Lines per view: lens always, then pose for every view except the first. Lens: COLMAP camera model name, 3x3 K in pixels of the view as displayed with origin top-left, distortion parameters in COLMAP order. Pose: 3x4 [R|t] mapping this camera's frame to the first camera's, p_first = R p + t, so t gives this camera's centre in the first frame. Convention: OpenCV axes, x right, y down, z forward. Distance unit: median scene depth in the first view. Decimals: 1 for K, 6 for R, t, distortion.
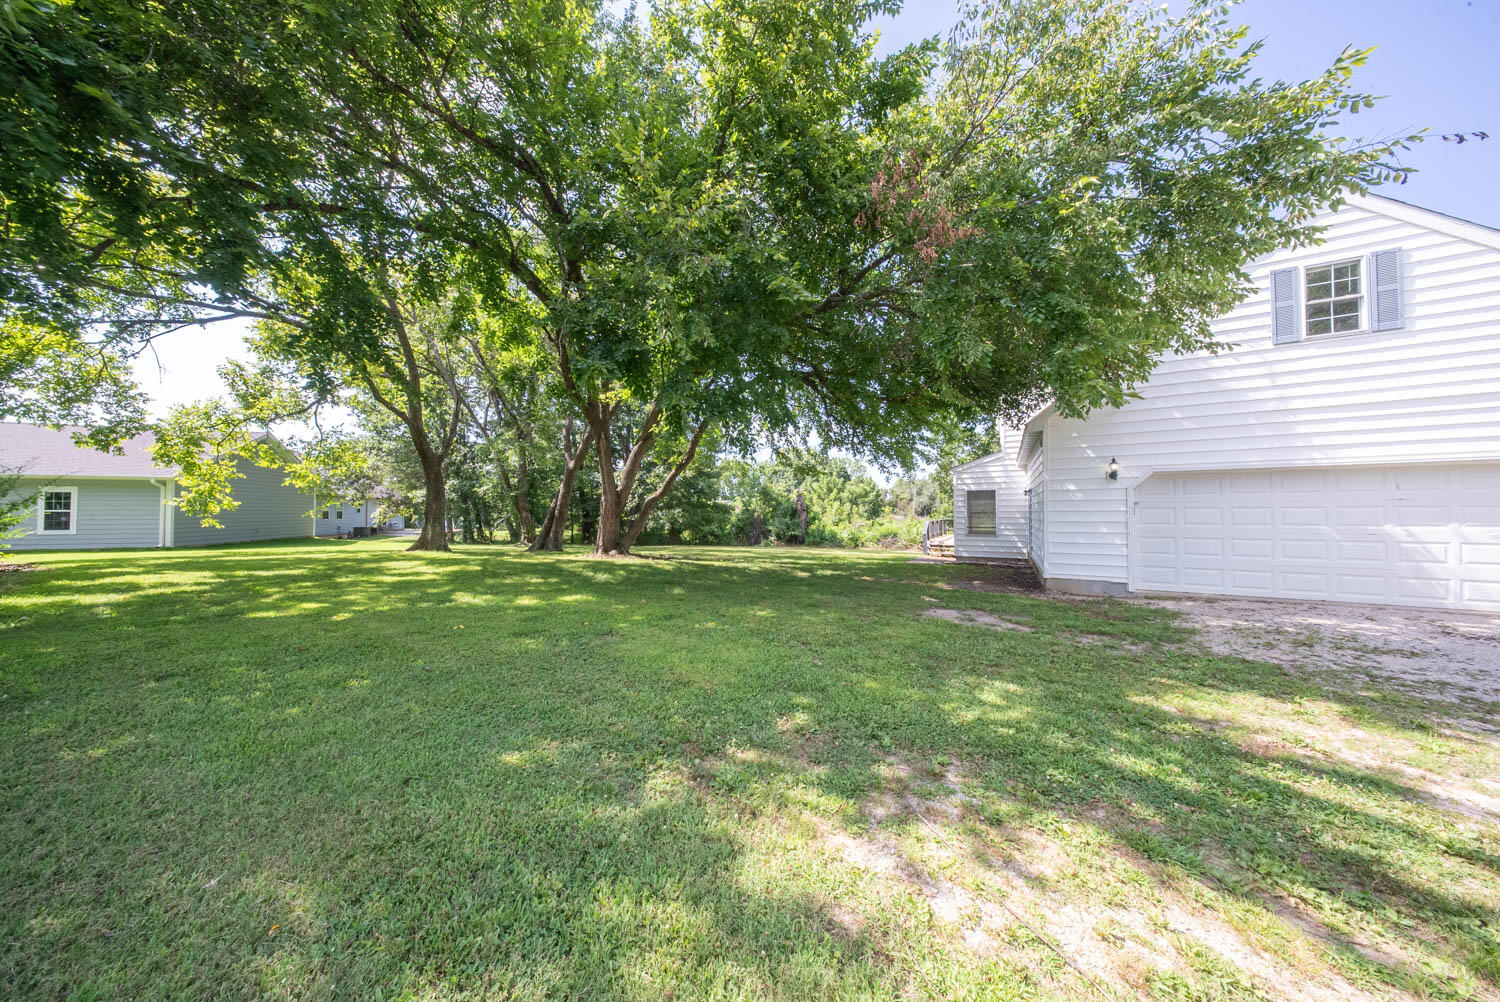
lens RADIAL K [[446.2, 0, 750.0], [0, 446.2, 501.0], [0, 0, 1]] dist [-0.000159, -0.000026]
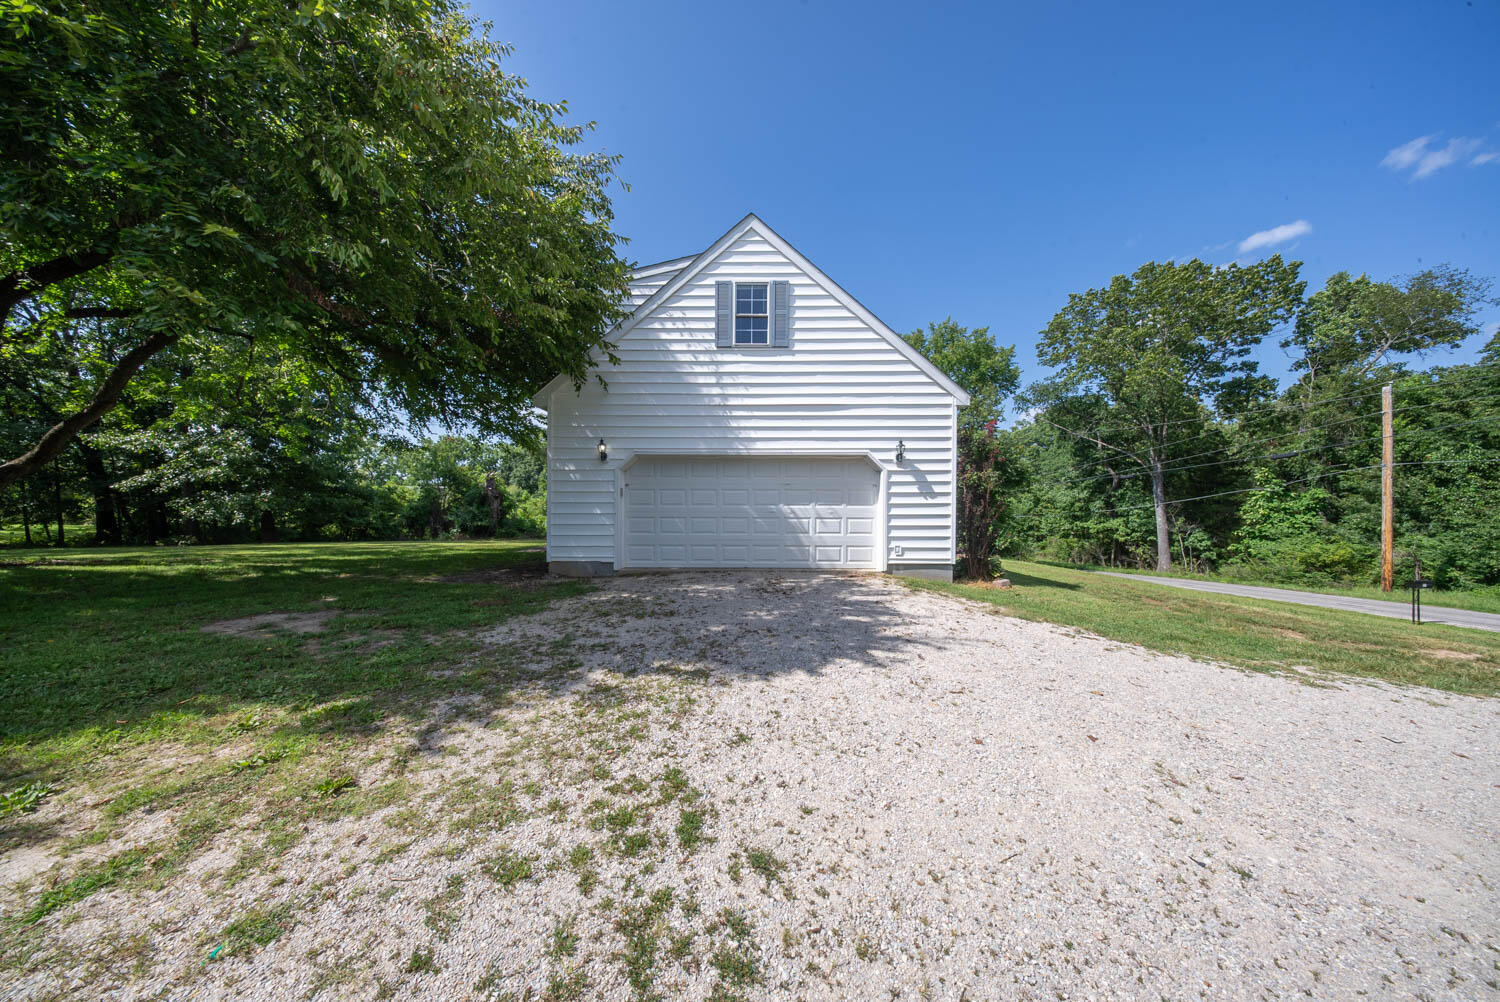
lens RADIAL K [[446.2, 0, 750.0], [0, 446.2, 501.0], [0, 0, 1]] dist [-0.000159, -0.000026]
pose [[0.877763, 0.007878, 0.479031, 0.628957], [-0.017966, 0.999703, 0.016480, 0.020219], [-0.478758, -0.023072, 0.877643, -0.045107]]
